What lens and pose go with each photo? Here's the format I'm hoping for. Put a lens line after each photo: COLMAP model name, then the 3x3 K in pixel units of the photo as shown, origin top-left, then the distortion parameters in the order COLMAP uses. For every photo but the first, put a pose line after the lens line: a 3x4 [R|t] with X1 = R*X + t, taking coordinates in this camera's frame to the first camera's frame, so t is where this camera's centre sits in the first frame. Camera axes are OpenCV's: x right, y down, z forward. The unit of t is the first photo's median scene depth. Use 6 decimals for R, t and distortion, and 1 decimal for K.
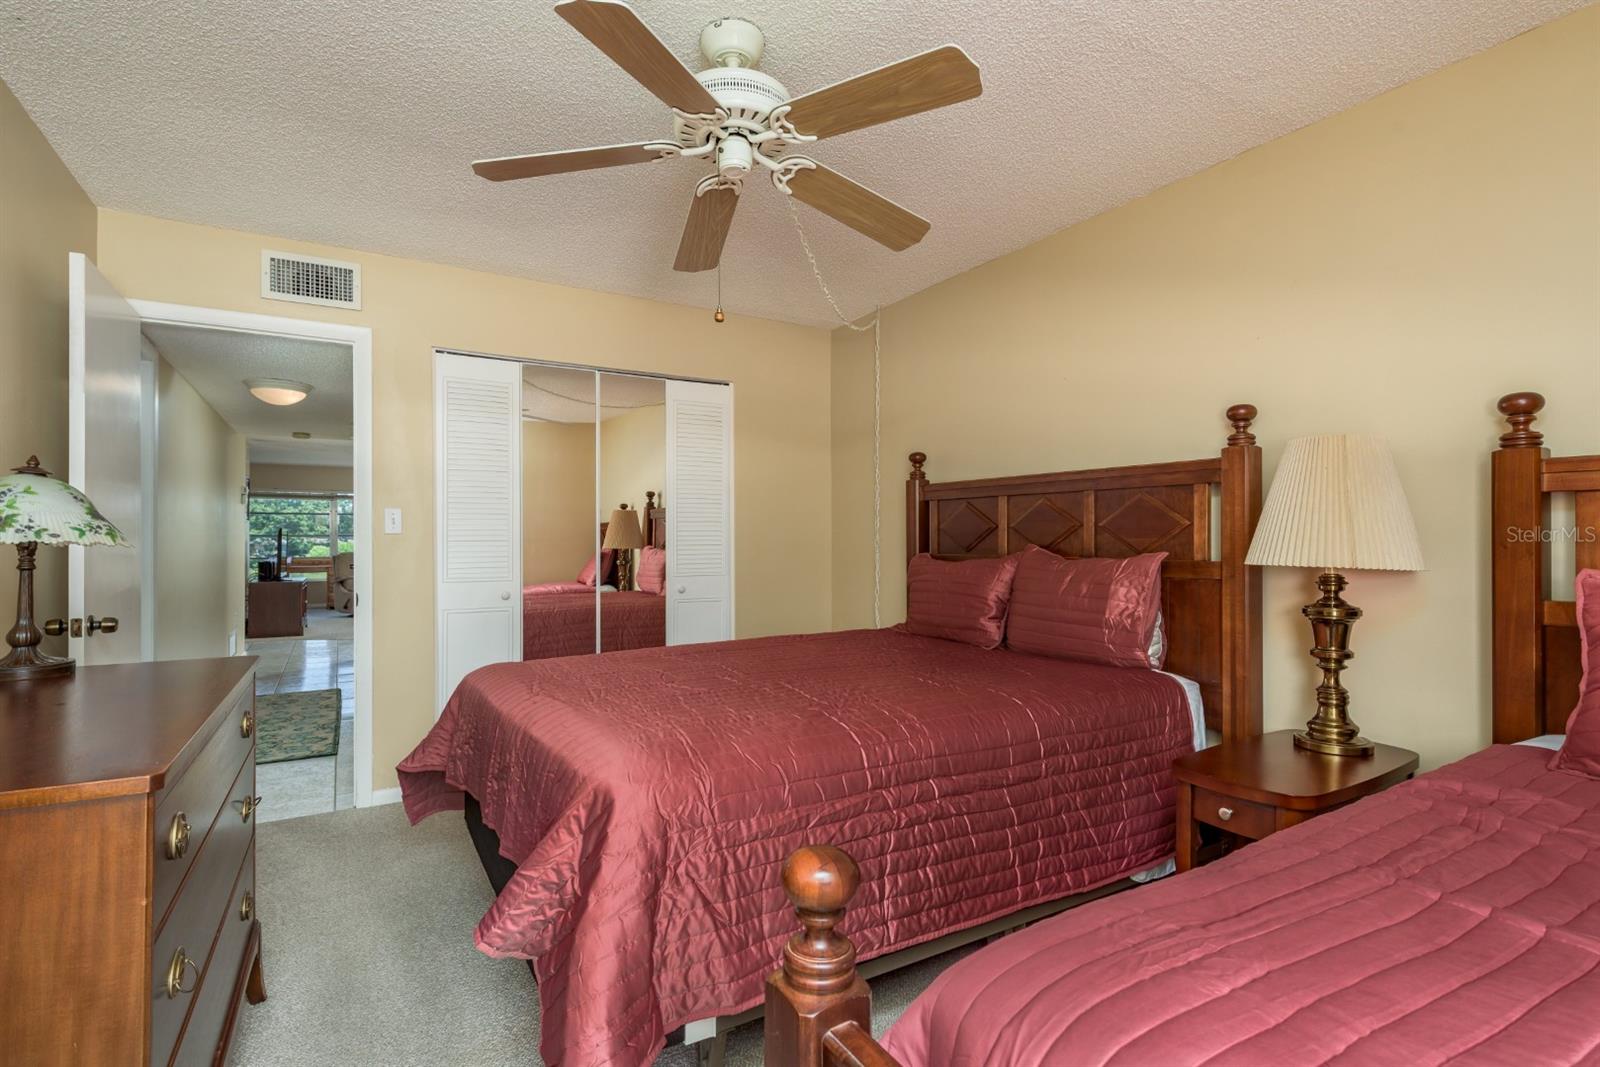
lens RADIAL K [[782.2, 0, 800.0], [0, 782.2, 533.5], [0, 0, 1]] dist [0.000220, 0.000038]
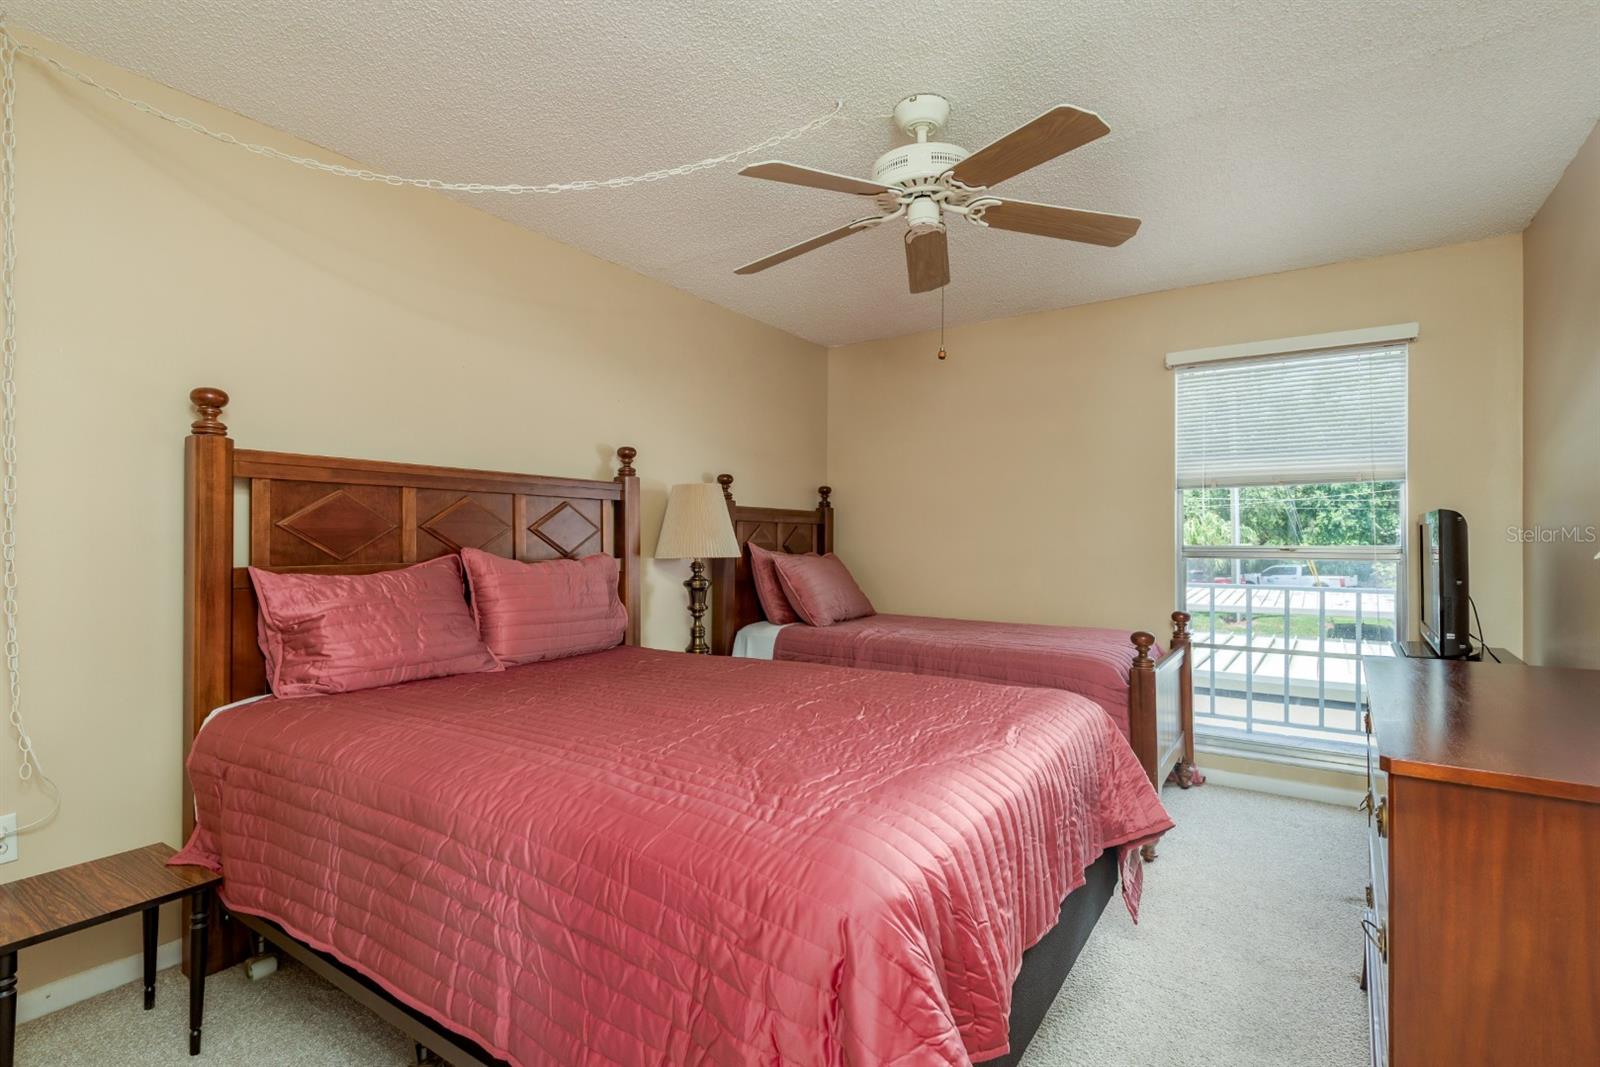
lens RADIAL K [[782.2, 0, 800.0], [0, 782.2, 533.5], [0, 0, 1]] dist [0.000220, 0.000038]
pose [[-0.453108, 0.010407, 0.891395, -0.664873], [-0.001161, 0.999924, -0.012264, 0.007483], [-0.891455, -0.006591, -0.453061, 1.078263]]
